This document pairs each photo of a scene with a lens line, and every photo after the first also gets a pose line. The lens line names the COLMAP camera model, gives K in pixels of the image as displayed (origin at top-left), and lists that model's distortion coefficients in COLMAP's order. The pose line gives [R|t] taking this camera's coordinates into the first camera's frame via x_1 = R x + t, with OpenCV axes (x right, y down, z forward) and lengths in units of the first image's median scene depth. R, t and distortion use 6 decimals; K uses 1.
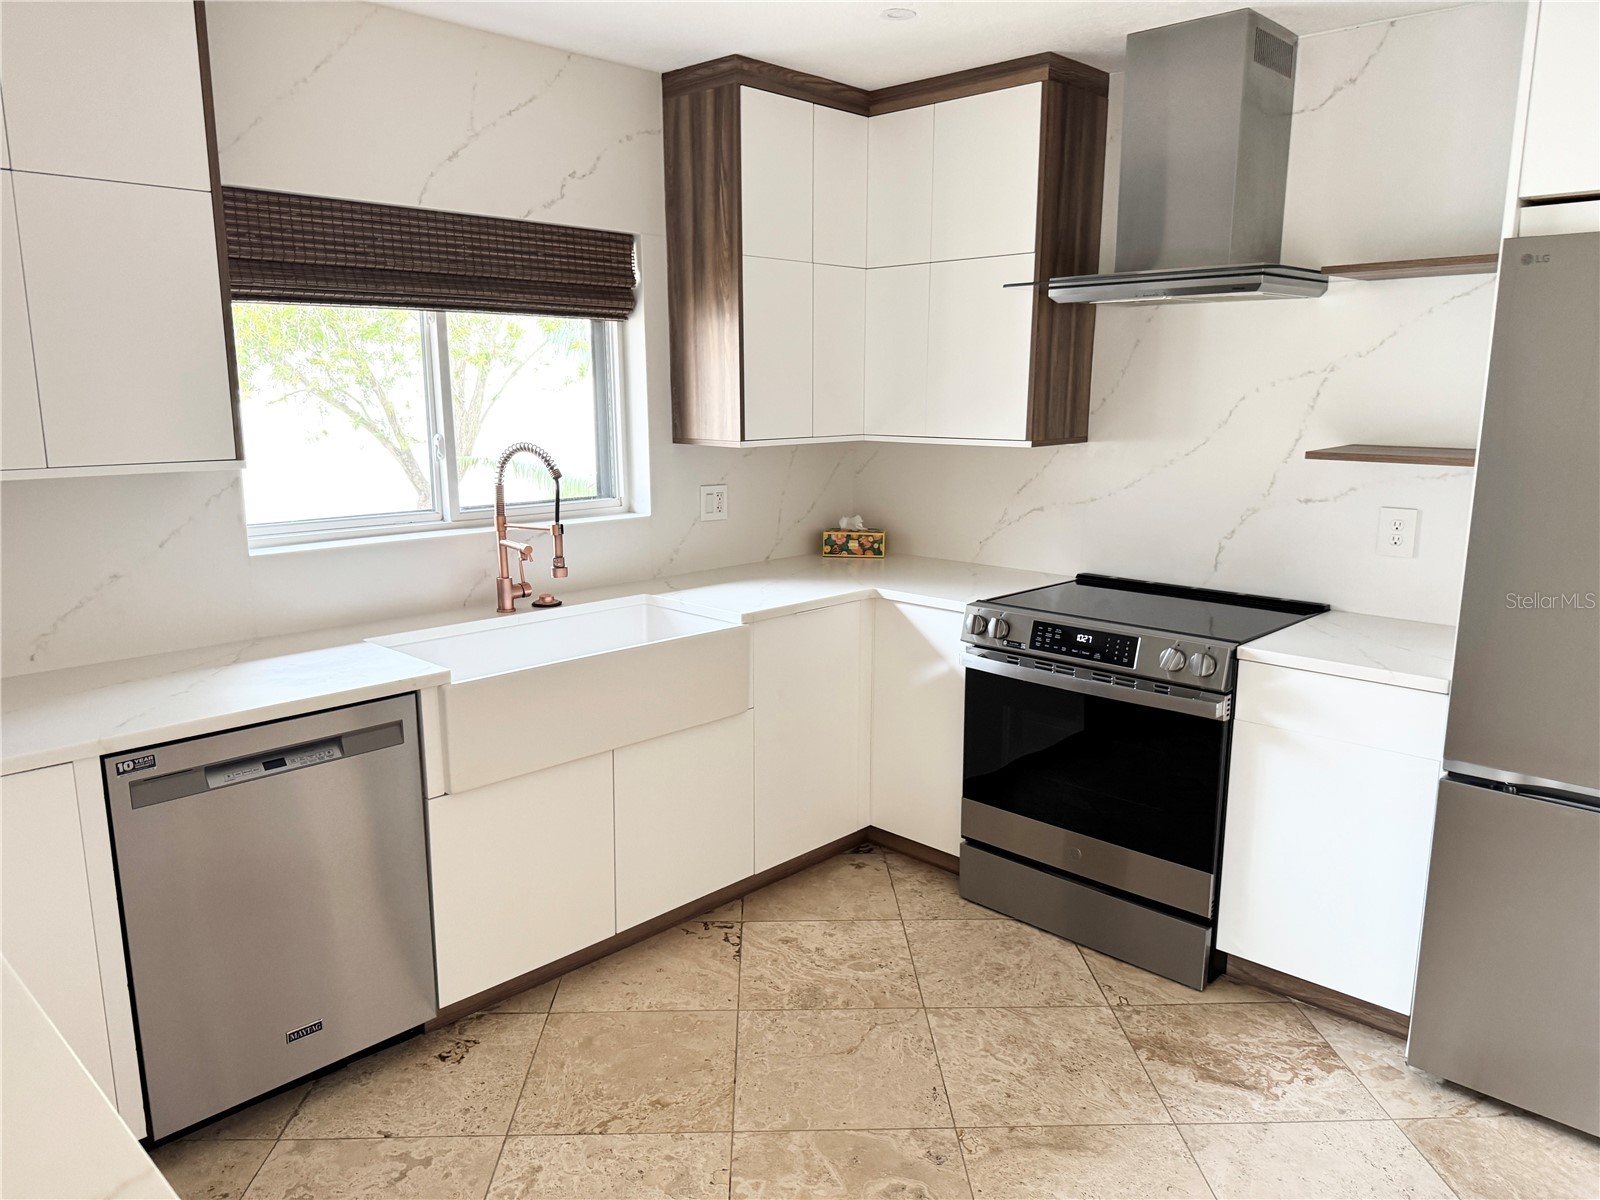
lens RADIAL K [[1148.1, 0, 810.5], [0, 1148.1, 603.0], [0, 0, 1]] dist [0.142134, -0.166317]
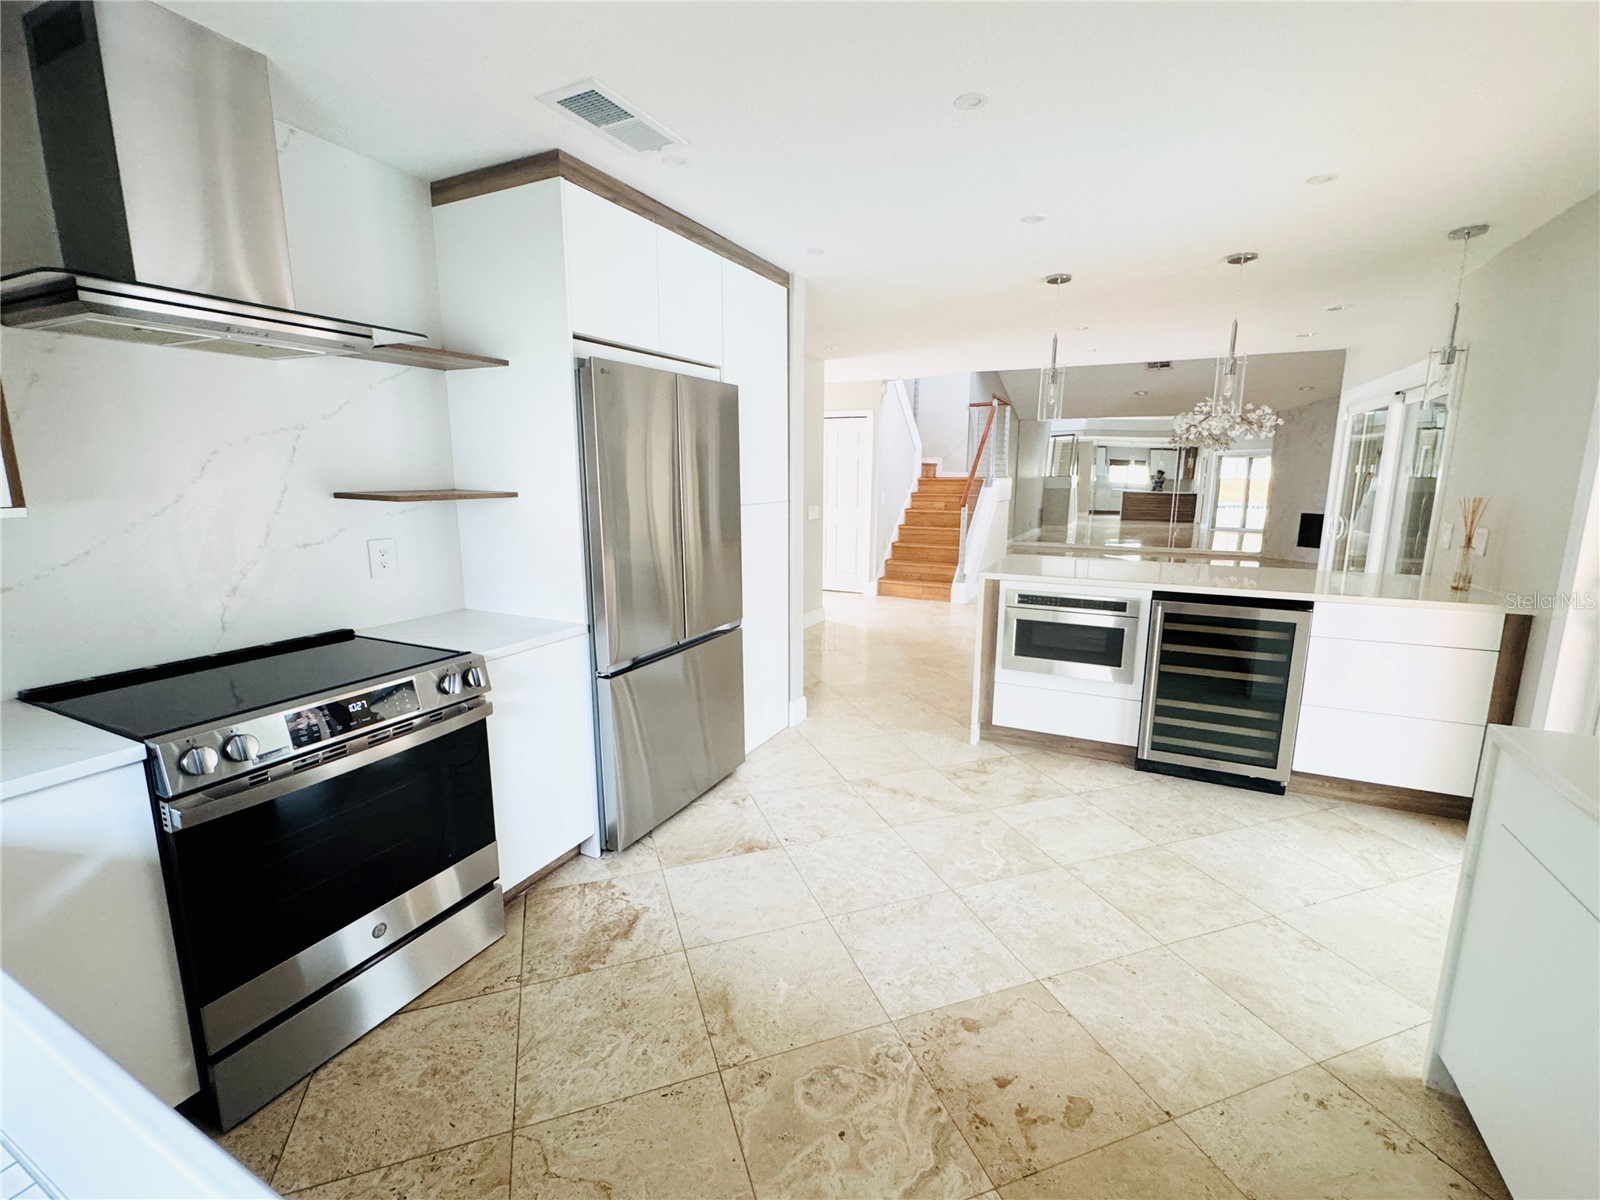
lens RADIAL K [[710.2, 0, 791.2], [0, 710.2, 603.6], [0, 0, 1]] dist [-0.000484, -0.000202]
pose [[-0.292000, -0.178638, 0.939587, -0.413031], [0.185077, 0.953279, 0.238758, -0.128215], [-0.938340, 0.243614, -0.245296, 0.866763]]
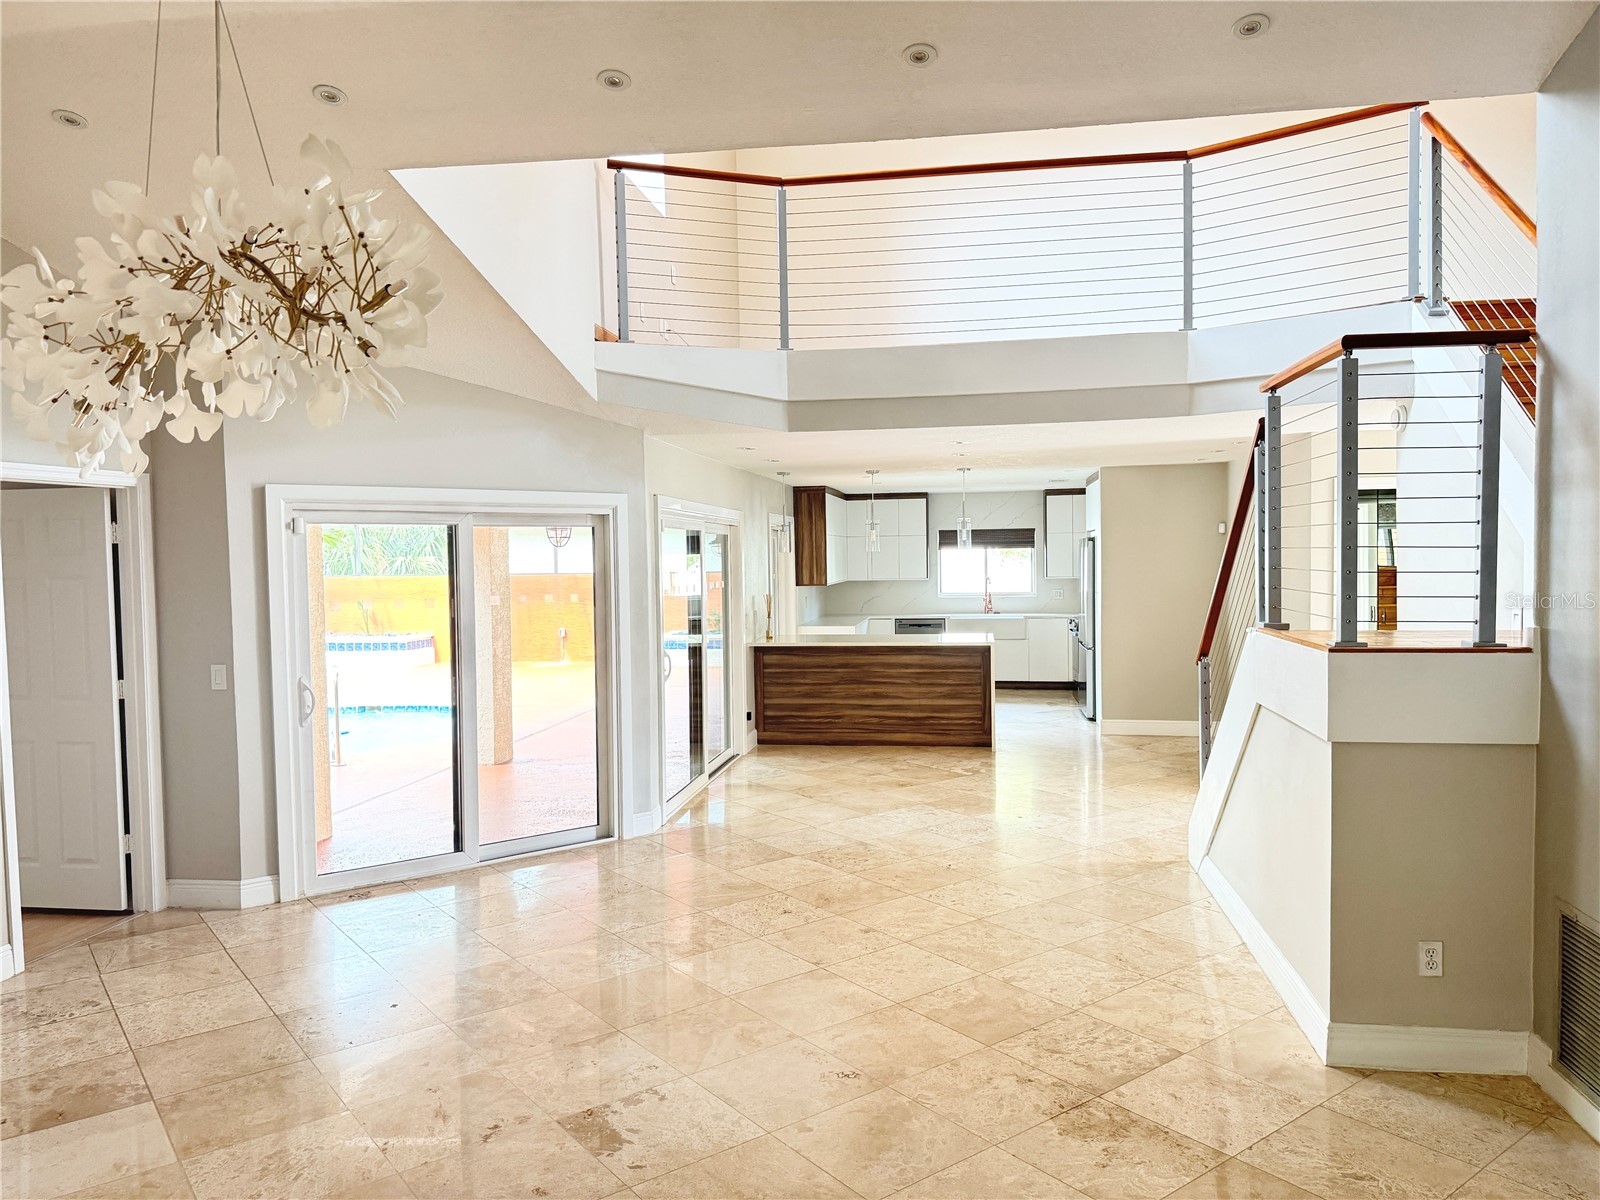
lens RADIAL K [[1113.3, 0, 800.0], [0, 1113.3, 600.0], [0, 0, 1]] dist [0.068522, -0.001323]
pose [[0.568018, 0.025051, -0.822635, 3.339280], [-0.147949, 0.986362, -0.072119, 0.433388], [0.809609, 0.162673, 0.563977, -2.364345]]
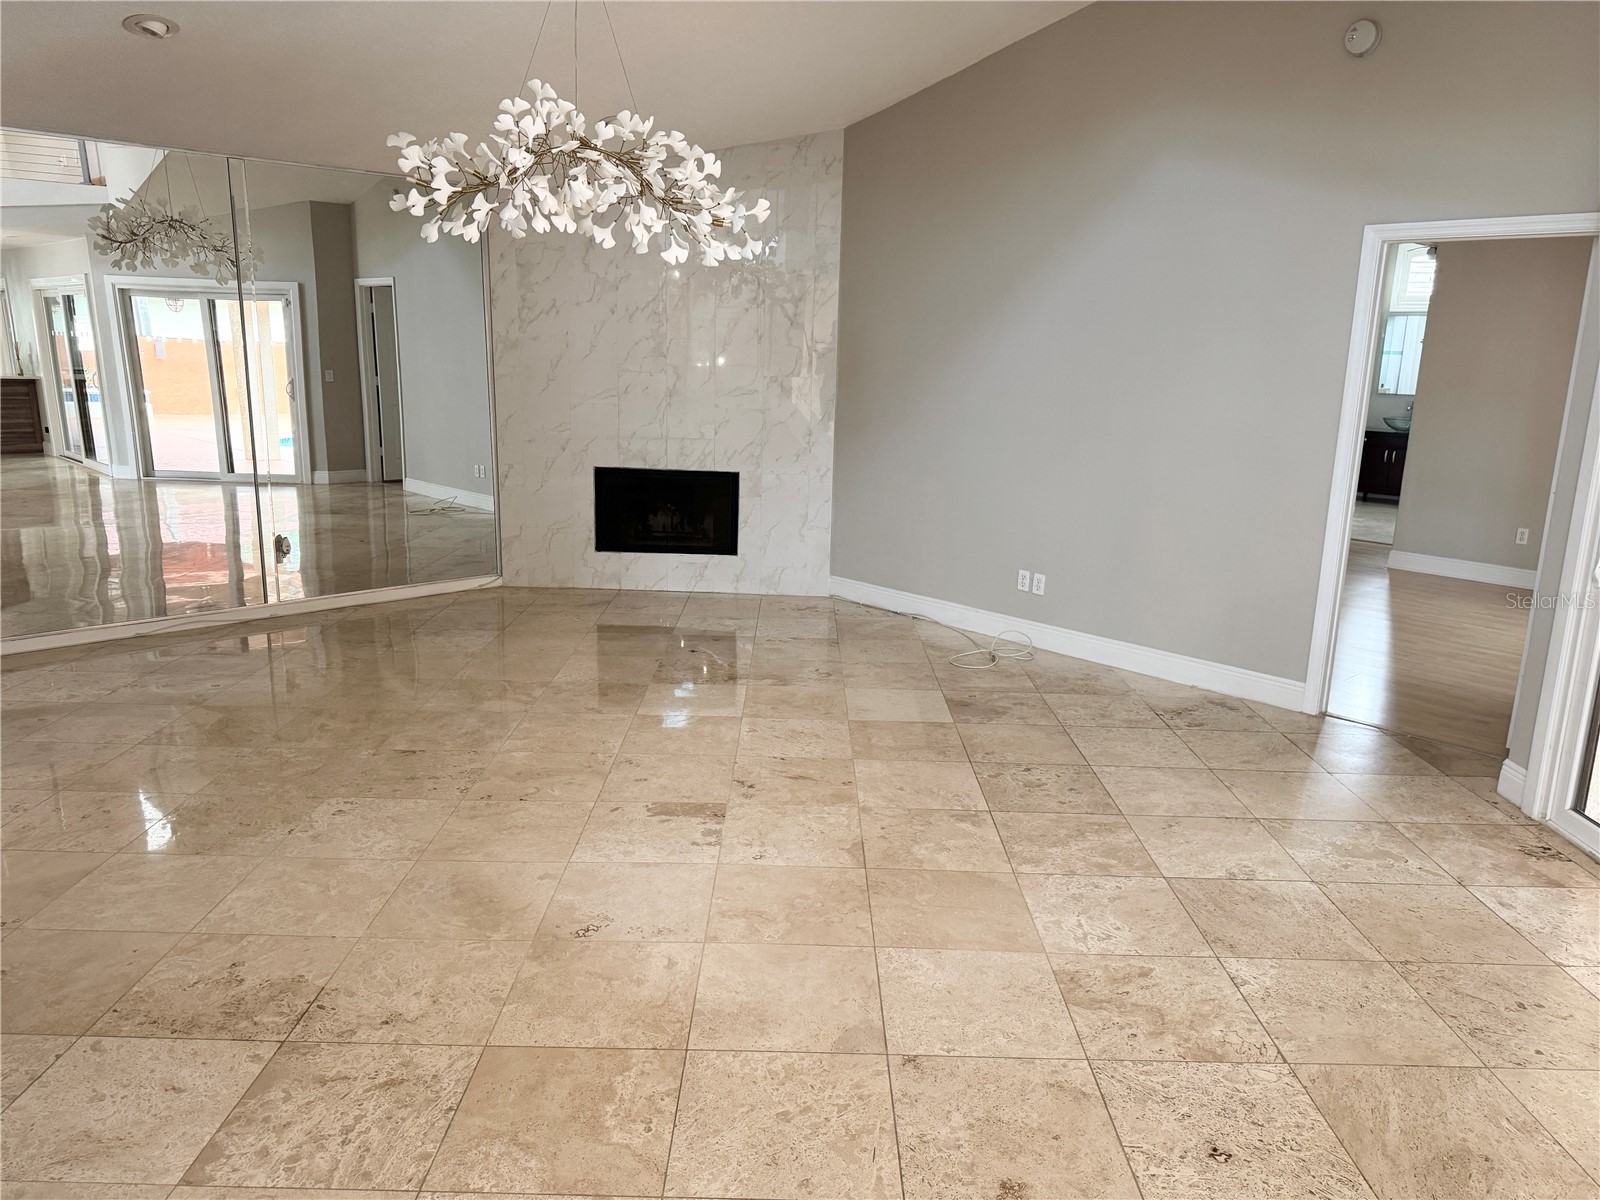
lens RADIAL K [[1141.4, 0, 810.5], [0, 1141.4, 601.3], [0, 0, 1]] dist [0.046592, -0.039841]
pose [[-0.998872, -0.038776, 0.027424, 2.060907], [-0.024129, 0.911675, 0.410203, 0.114469], [-0.040907, 0.409078, -0.911582, -0.597580]]
